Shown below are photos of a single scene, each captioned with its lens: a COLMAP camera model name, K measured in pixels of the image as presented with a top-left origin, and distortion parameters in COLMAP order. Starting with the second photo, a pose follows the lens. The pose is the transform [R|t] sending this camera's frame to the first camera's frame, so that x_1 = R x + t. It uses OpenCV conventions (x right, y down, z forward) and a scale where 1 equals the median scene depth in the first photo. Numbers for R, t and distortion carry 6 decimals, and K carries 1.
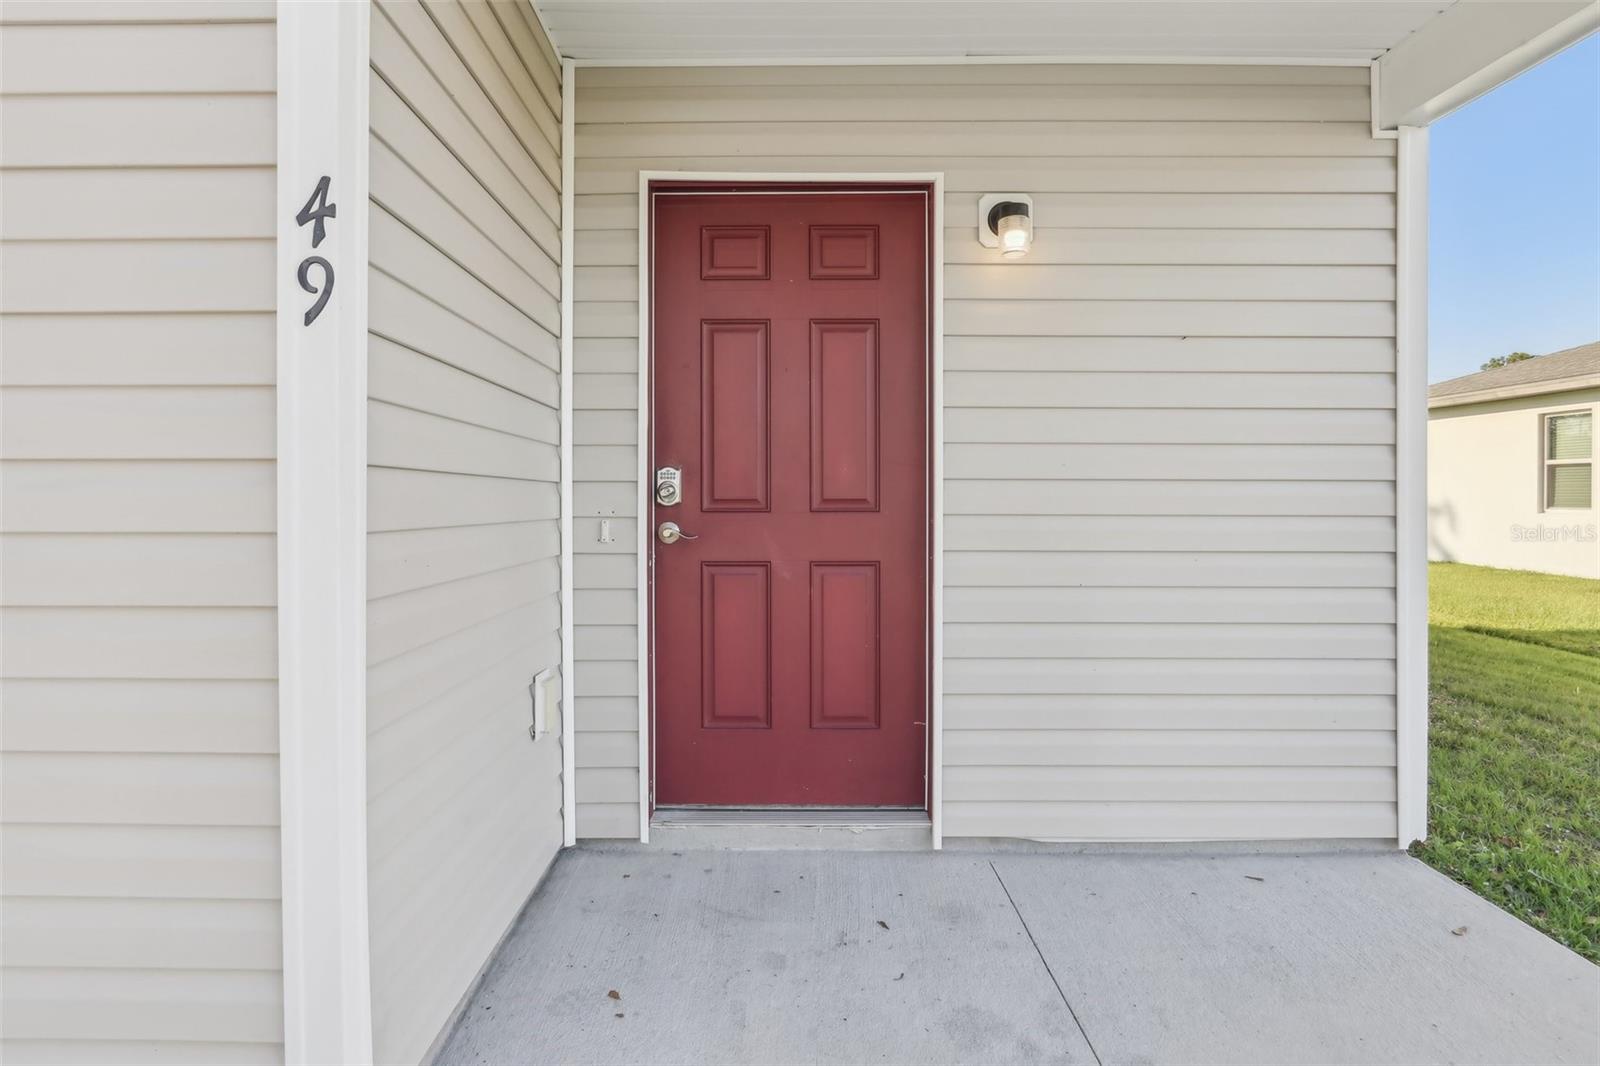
lens RADIAL K [[851.1, 0, 775.2], [0, 851.1, 513.8], [0, 0, 1]] dist [-0.003954, -0.001287]
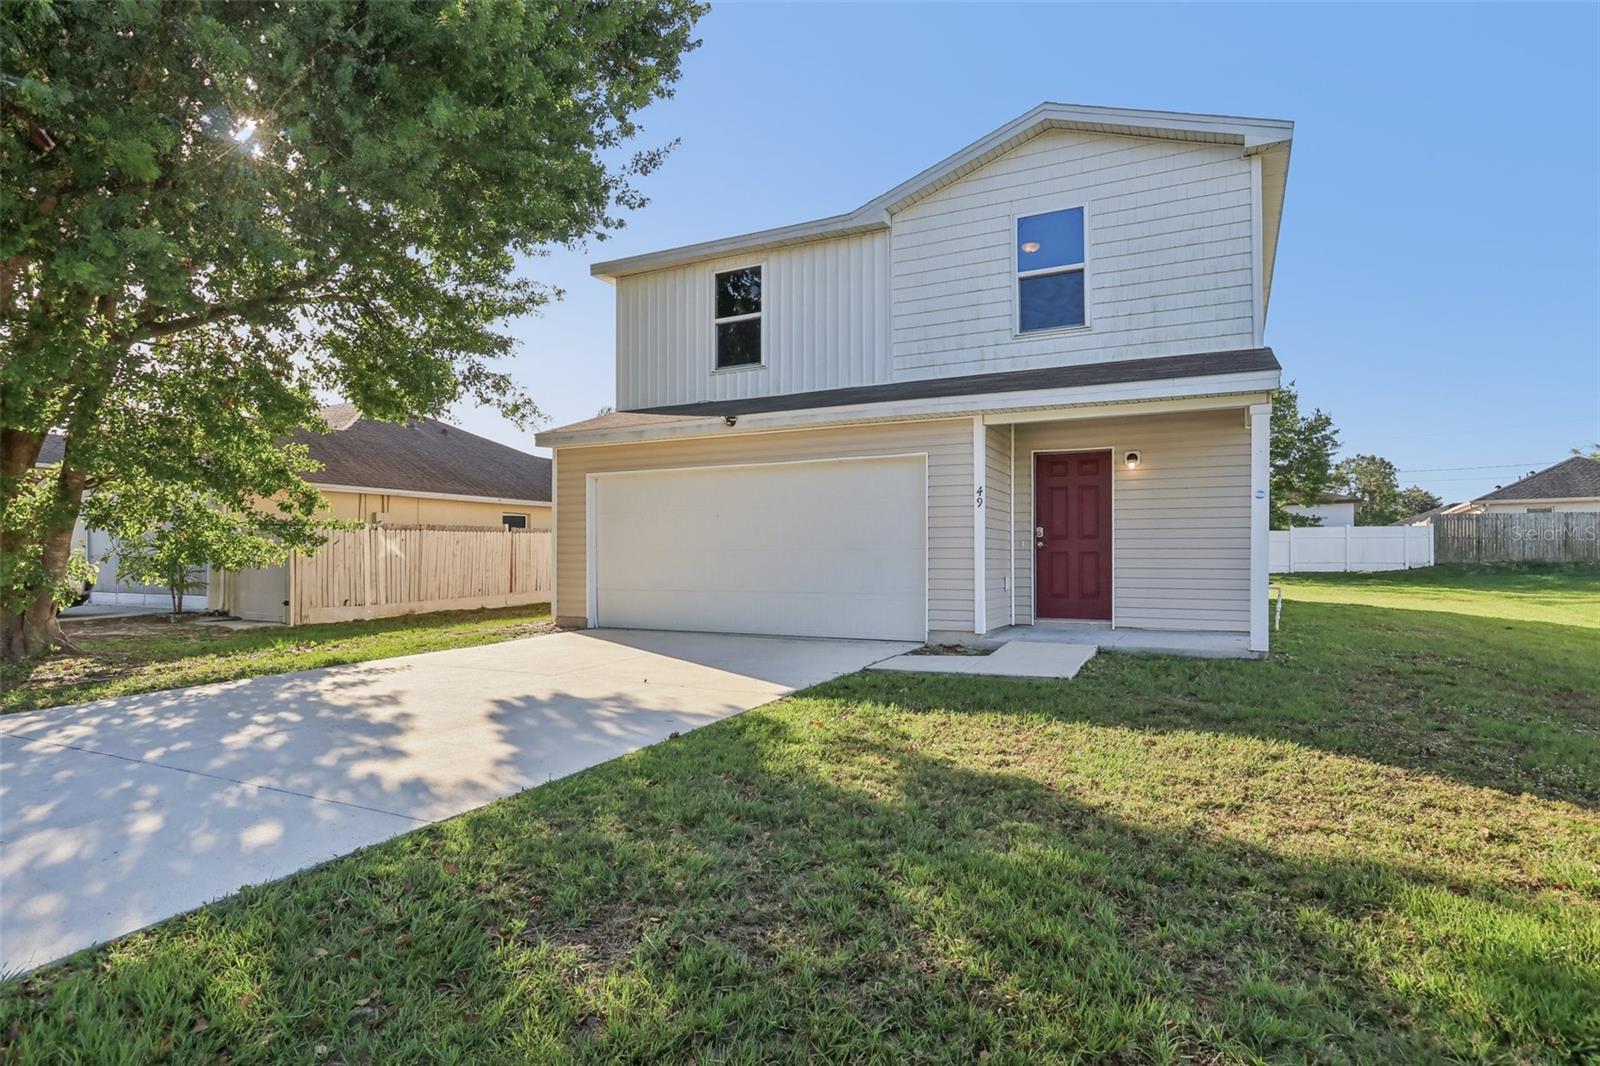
lens RADIAL K [[851.1, 0, 803.8], [0, 851.1, 559.2], [0, 0, 1]] dist [-0.003954, -0.001287]
pose [[0.897178, 0.001240, -0.441667, 0.593775], [-0.008997, 0.999840, -0.015469, 0.153094], [0.441577, 0.017852, 0.897046, -2.793046]]
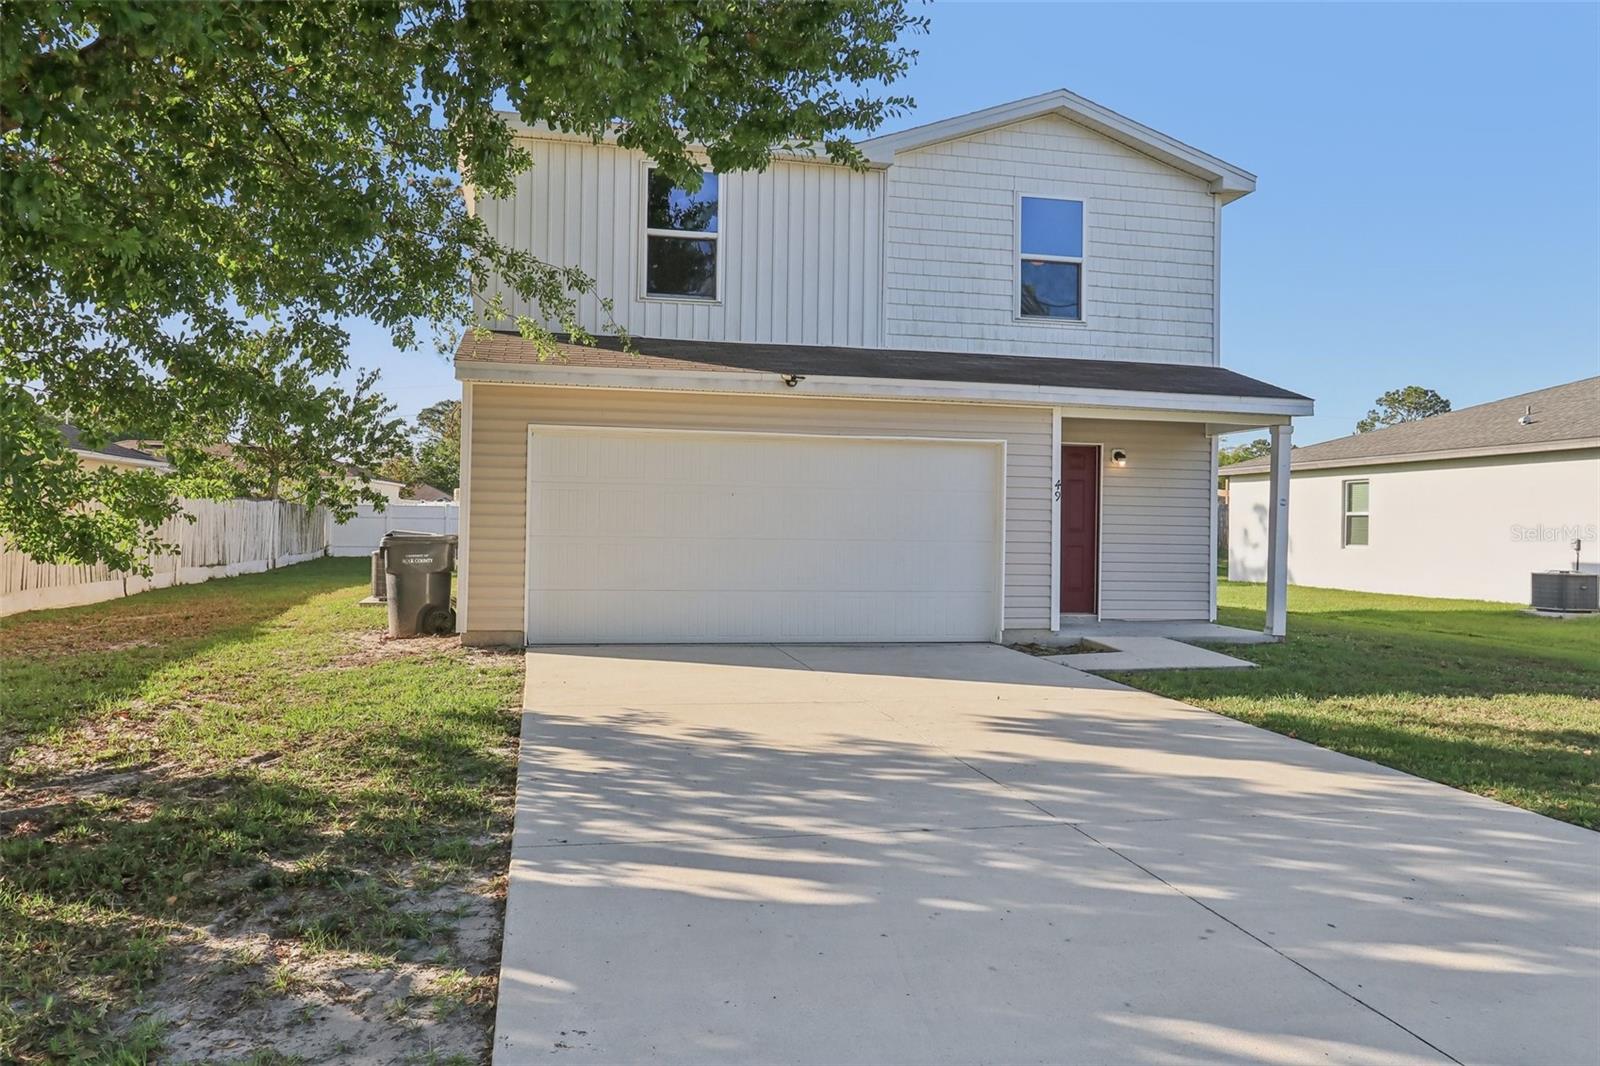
lens RADIAL K [[1176.2, 0, 803.7], [0, 1176.2, 537.9], [0, 0, 1]] dist [-0.001542, -0.000742]
pose [[0.973651, 0.015948, 0.227485, -2.196873], [-0.012677, 0.999794, -0.015835, 0.116317], [-0.227690, 0.012534, 0.973653, -3.643556]]
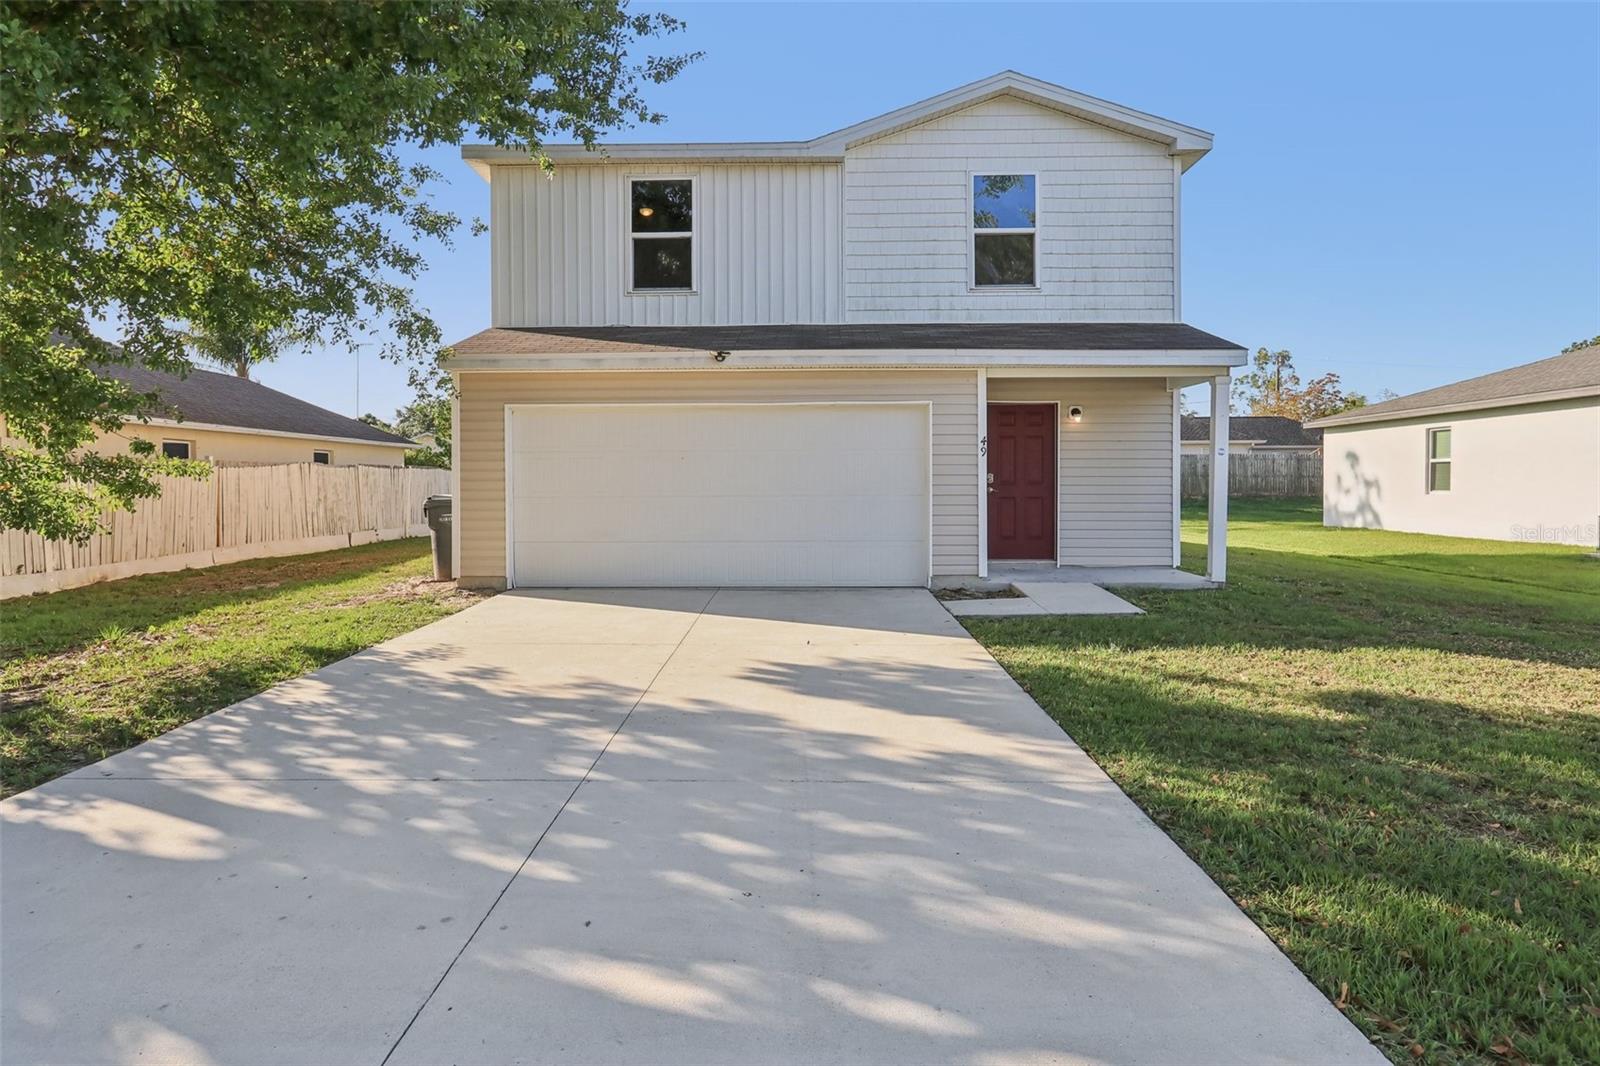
lens RADIAL K [[951.4, 0, 798.1], [0, 951.4, 518.0], [0, 0, 1]] dist [-0.009119, 0.004993]
pose [[0.999959, -0.001293, -0.009006, -0.970965], [0.001392, 0.999938, 0.011066, 0.101307], [0.008991, -0.011078, 0.999898, -3.406096]]
